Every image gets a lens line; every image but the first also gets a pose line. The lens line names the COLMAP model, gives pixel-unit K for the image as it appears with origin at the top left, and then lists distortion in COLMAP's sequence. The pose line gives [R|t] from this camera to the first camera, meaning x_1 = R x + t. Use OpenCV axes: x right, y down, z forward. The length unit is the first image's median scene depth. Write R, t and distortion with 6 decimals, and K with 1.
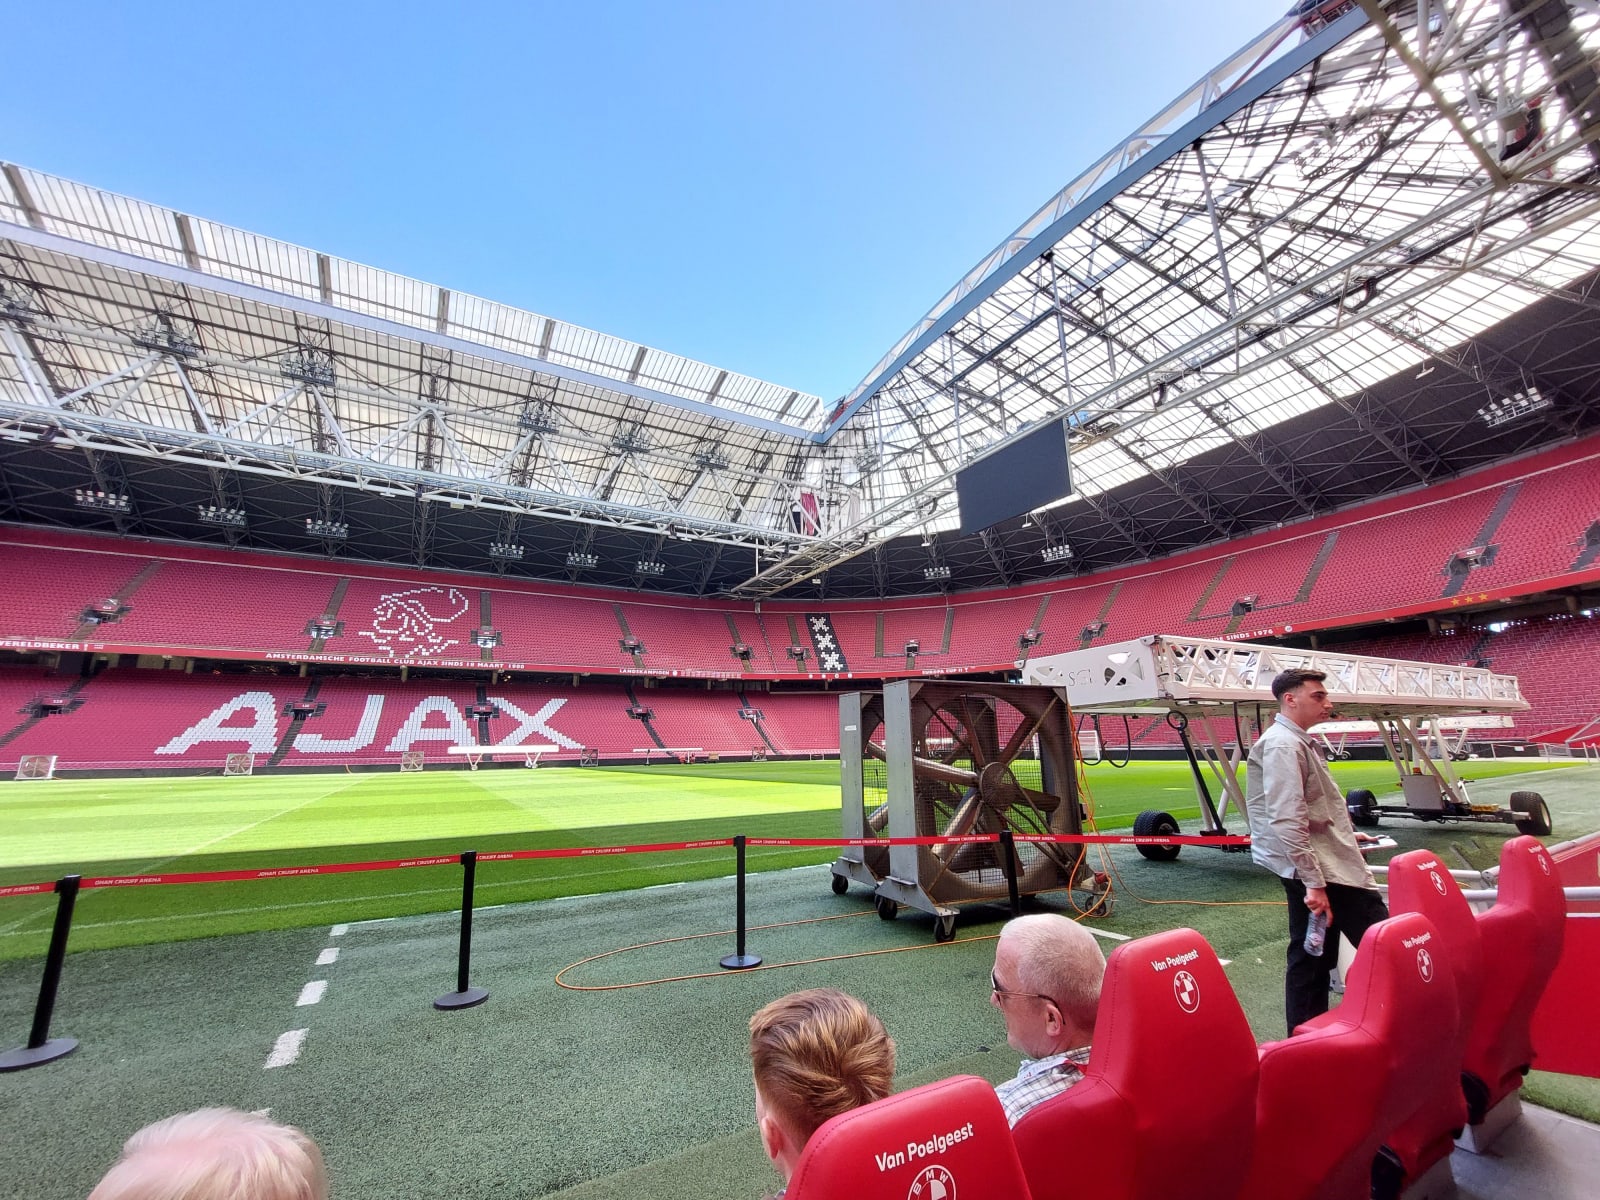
lens RADIAL K [[640.3, 0, 811.0], [0, 640.3, 594.2], [0, 0, 1]] dist [-0.009641, -0.004013]
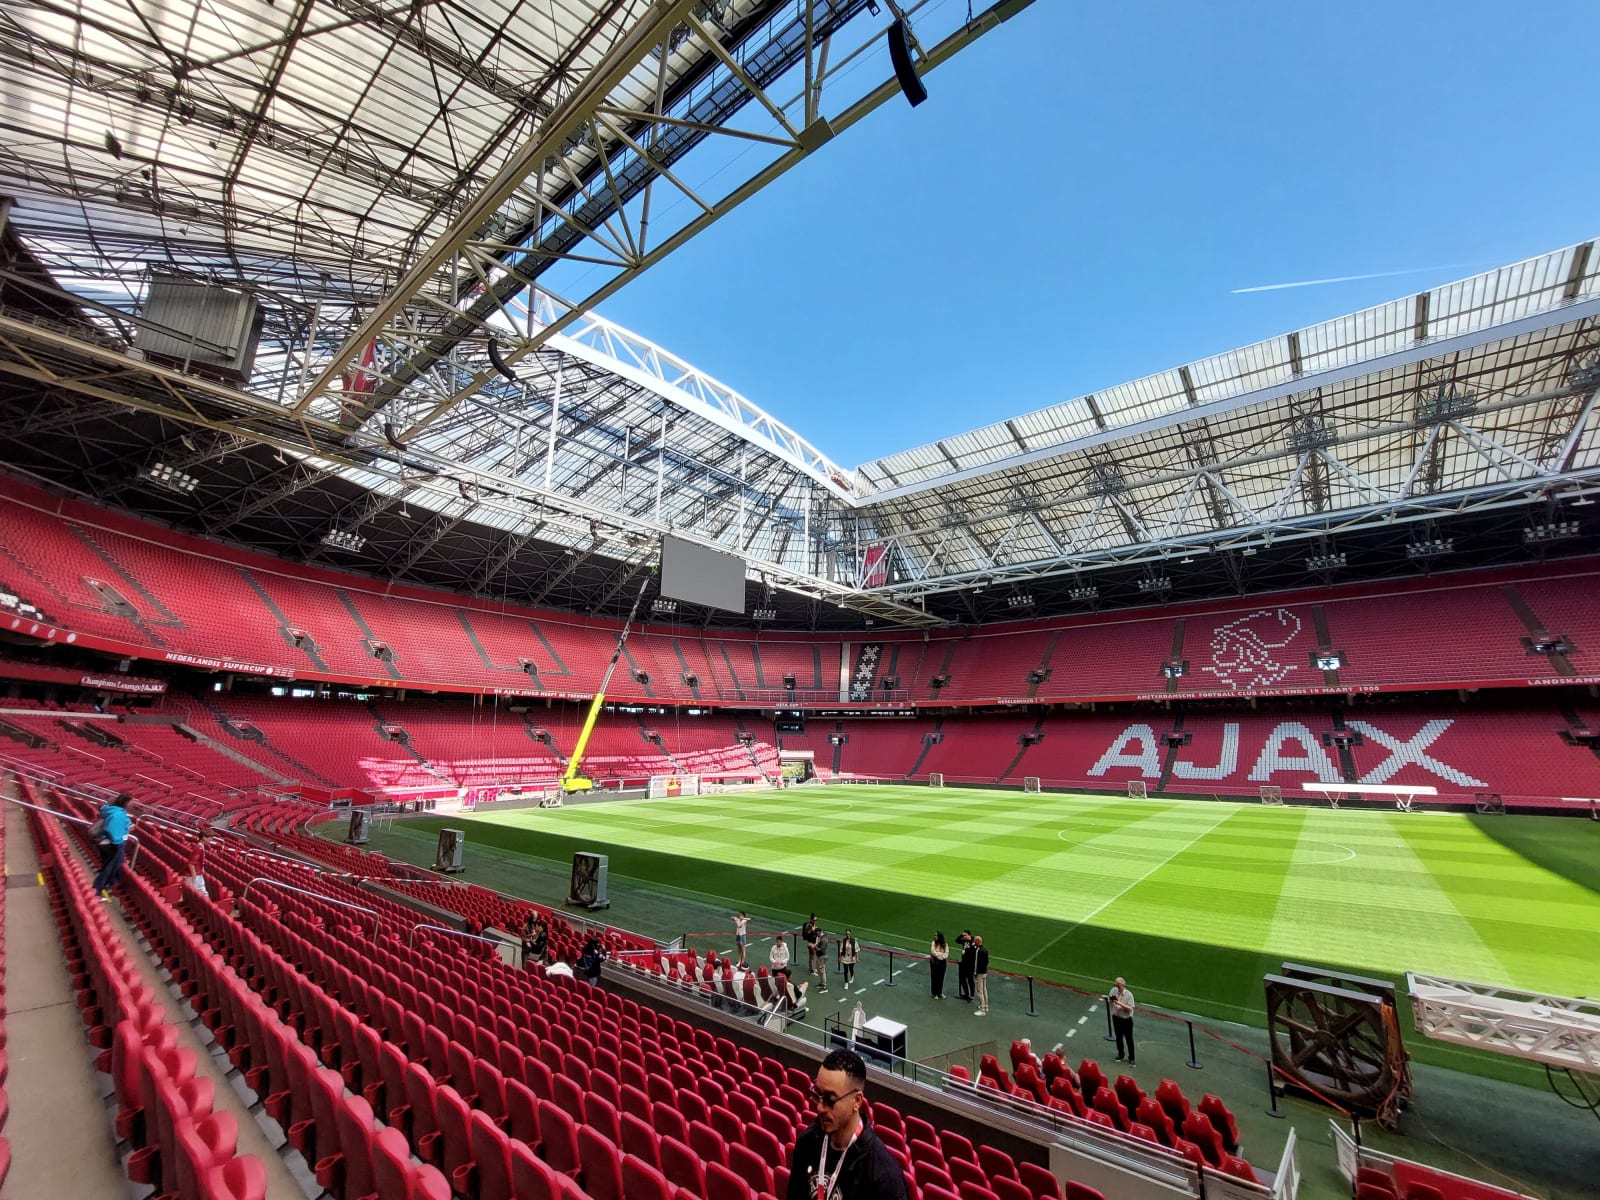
lens RADIAL K [[640.4, 0, 808.2], [0, 640.4, 591.3], [0, 0, 1]] dist [0.002730, -0.010529]
pose [[0.356760, -0.190946, -0.914474, 0.121539], [0.205642, 0.970929, -0.122507, -0.080438], [0.911281, -0.144349, 0.385655, -0.075746]]
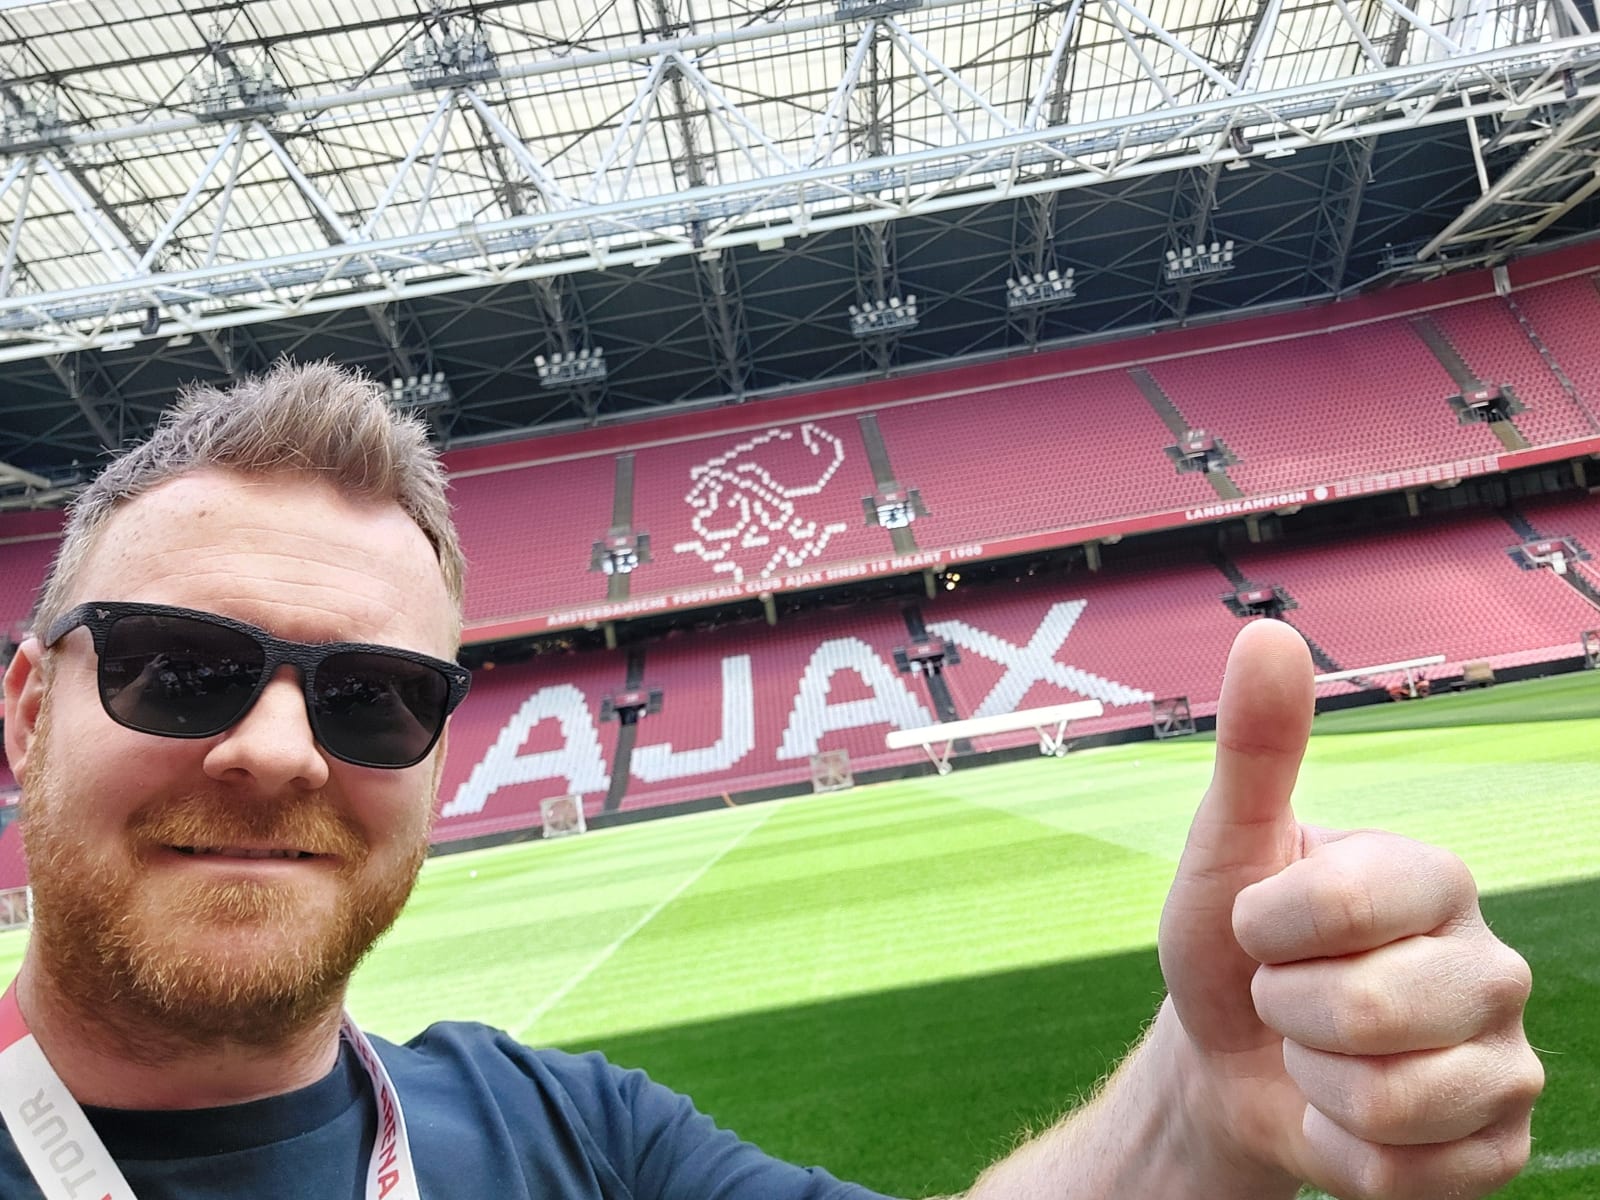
lens RADIAL K [[1448.2, 0, 803.9], [0, 1448.2, 603.4], [0, 0, 1]] dist [0.077422, -0.086365]
pose [[0.841759, -0.174468, -0.510883, -0.030822], [0.261575, 0.959643, 0.103265, 0.009665], [0.472249, -0.220559, 0.853425, 0.037868]]
